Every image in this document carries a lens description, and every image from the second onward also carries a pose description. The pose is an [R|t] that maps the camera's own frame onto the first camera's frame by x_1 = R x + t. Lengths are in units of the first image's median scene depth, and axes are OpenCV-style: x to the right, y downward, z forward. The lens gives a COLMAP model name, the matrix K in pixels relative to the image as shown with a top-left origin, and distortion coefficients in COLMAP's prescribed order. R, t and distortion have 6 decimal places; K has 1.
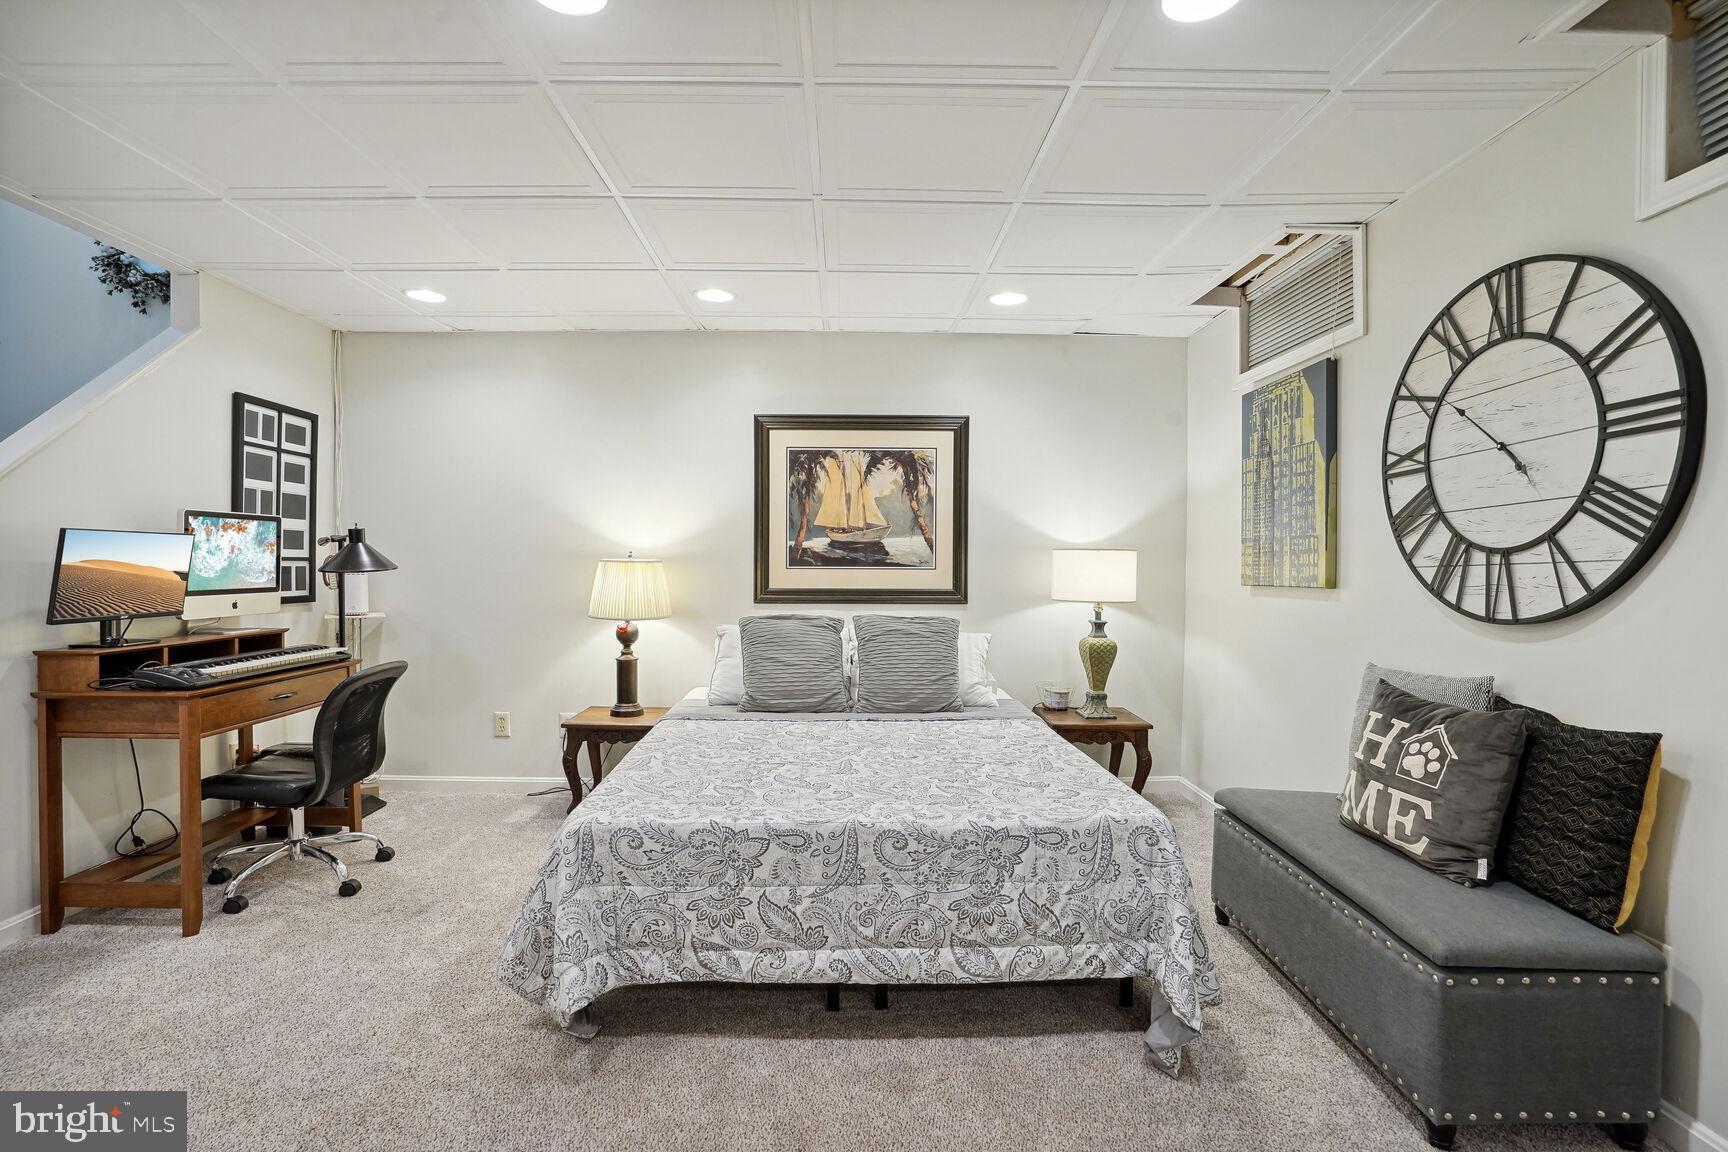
lens RADIAL K [[808.8, 0, 862.1], [0, 808.8, 567.9], [0, 0, 1]] dist [-0.034489, 0.003344]
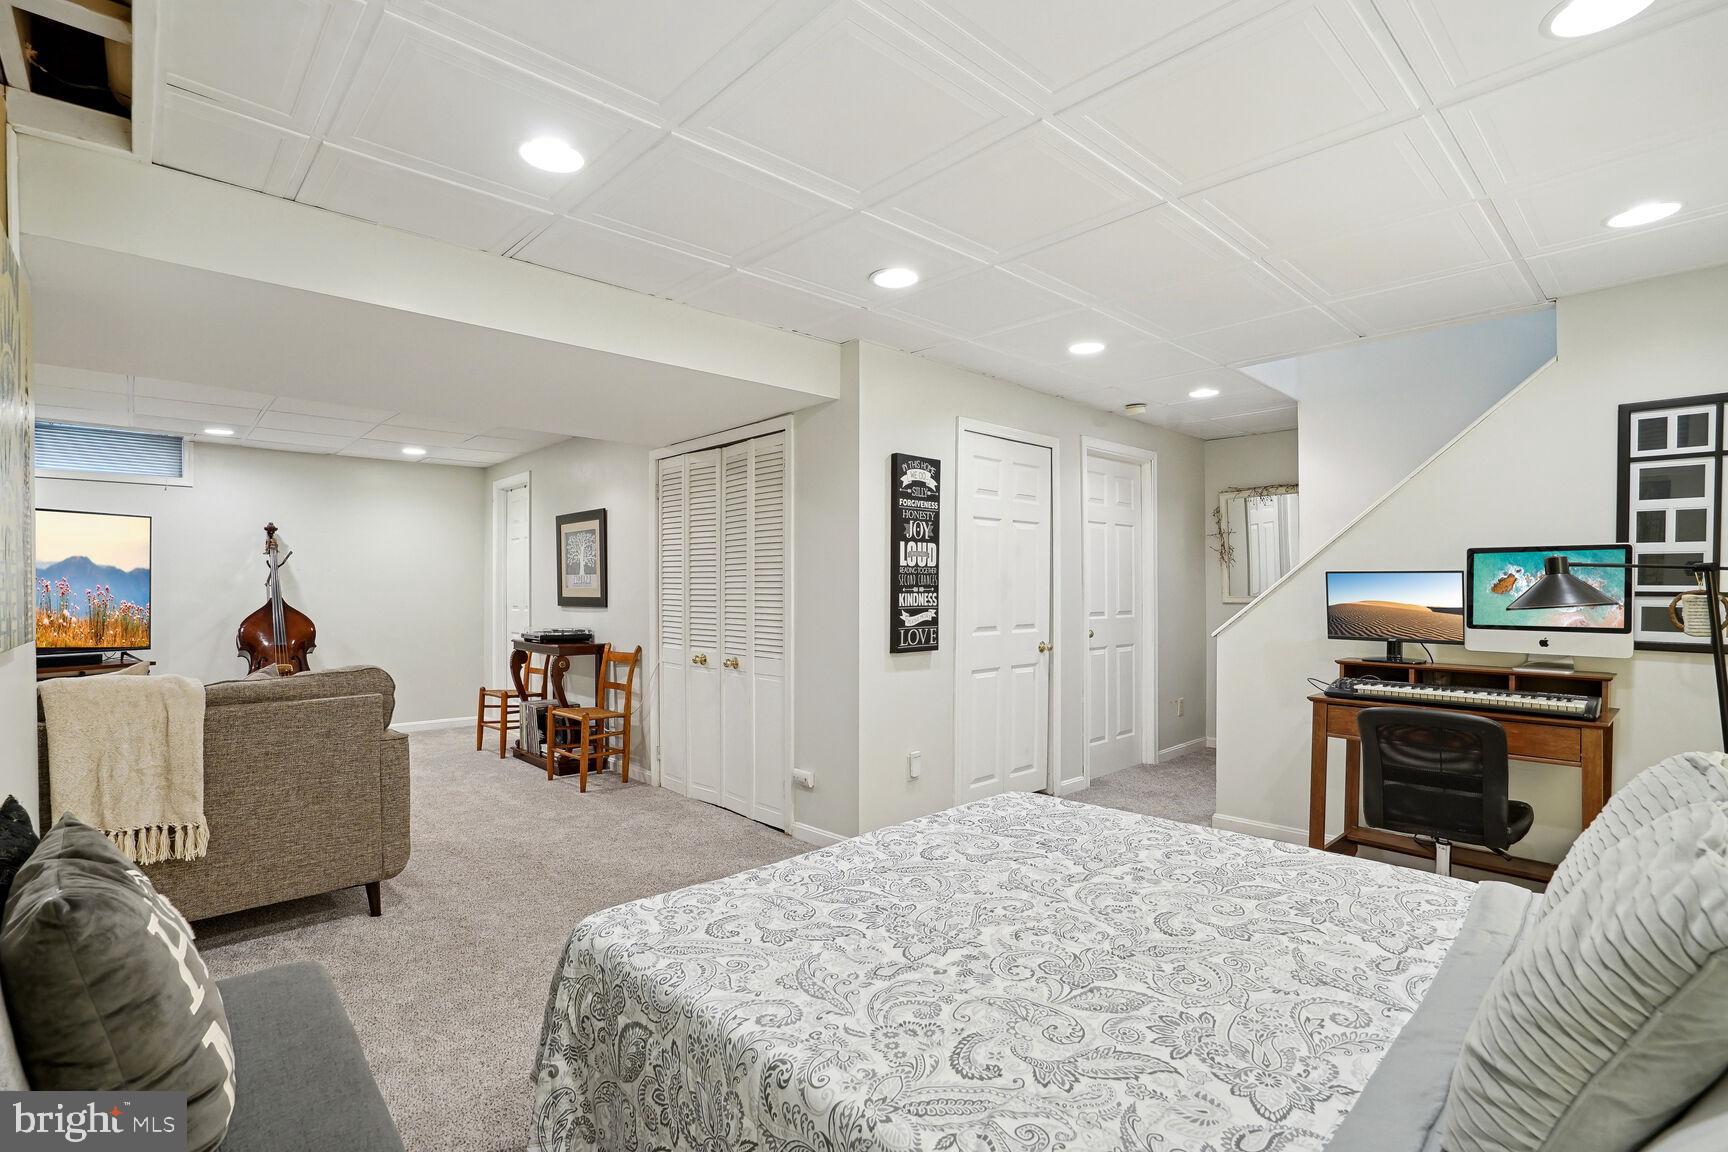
lens RADIAL K [[808.8, 0, 863.7], [0, 808.8, 584.5], [0, 0, 1]] dist [-0.034489, 0.003344]
pose [[-0.748697, -0.004833, -0.662894, 0.419310], [-0.007345, 0.999973, 0.001005, -0.016983], [0.662871, 0.005622, -0.748712, 1.094225]]
